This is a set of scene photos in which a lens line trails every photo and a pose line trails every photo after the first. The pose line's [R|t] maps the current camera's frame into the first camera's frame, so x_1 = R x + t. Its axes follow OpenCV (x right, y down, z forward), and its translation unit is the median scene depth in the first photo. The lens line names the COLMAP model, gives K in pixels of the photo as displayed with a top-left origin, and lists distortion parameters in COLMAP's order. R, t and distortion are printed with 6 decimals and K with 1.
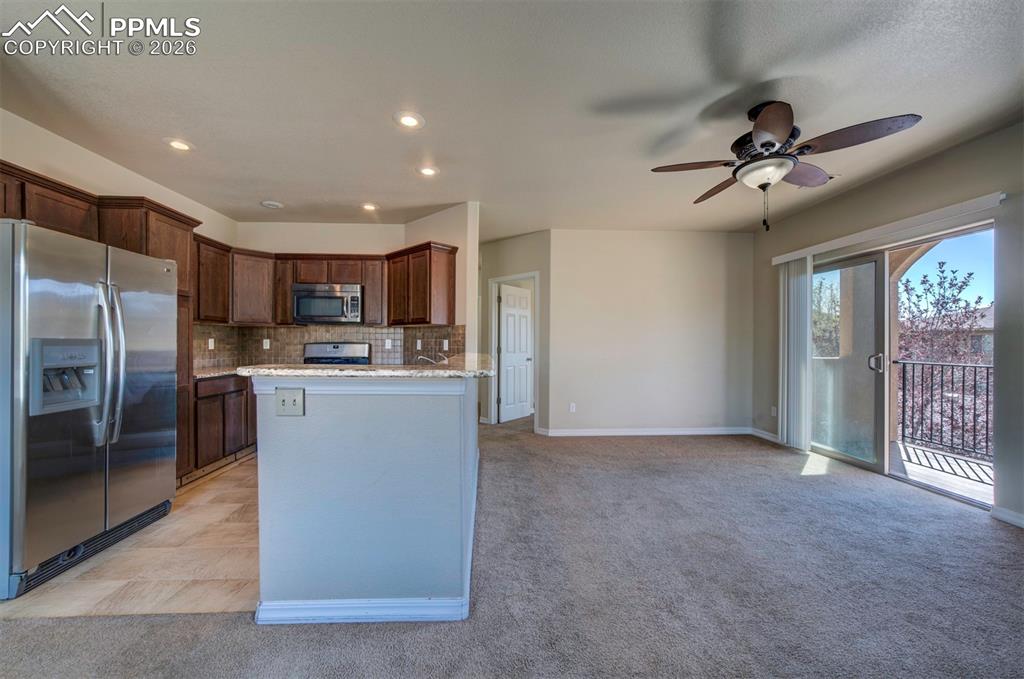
lens RADIAL K [[392.3, 0, 508.5], [0, 392.3, 338.1], [0, 0, 1]] dist [0.002627, 0.000136]
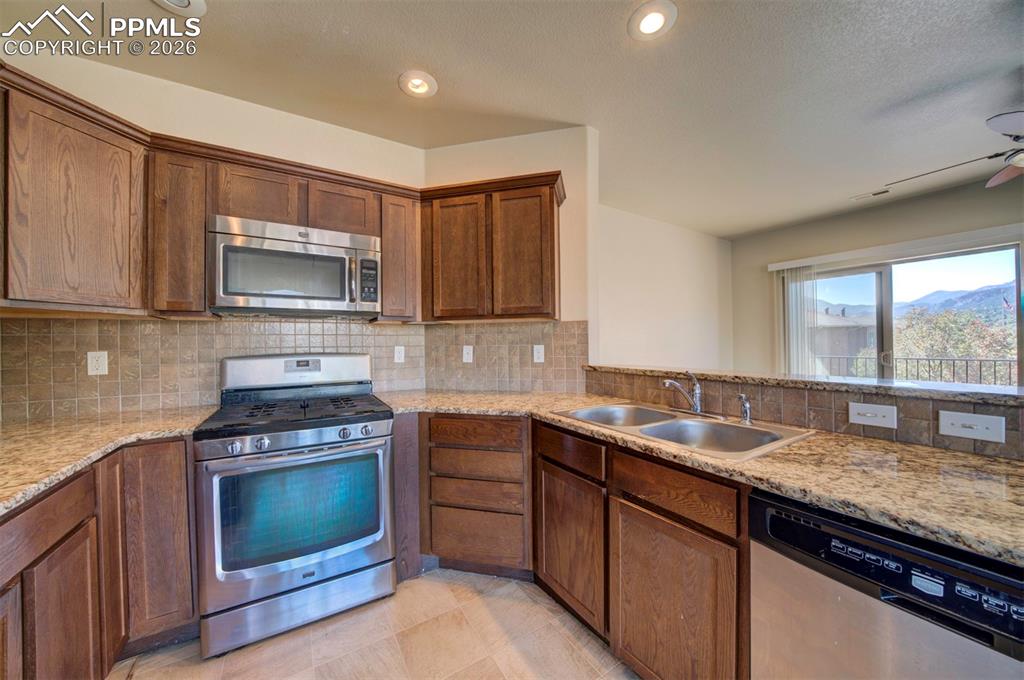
lens RADIAL K [[358.8, 0, 515.1], [0, 358.8, 340.7], [0, 0, 1]] dist [-0.006933, 0.000341]
pose [[0.877728, -0.010231, 0.479049, -0.436051], [0.010398, 0.999943, 0.002303, -0.004495], [-0.479046, 0.002960, 0.877785, 0.500325]]
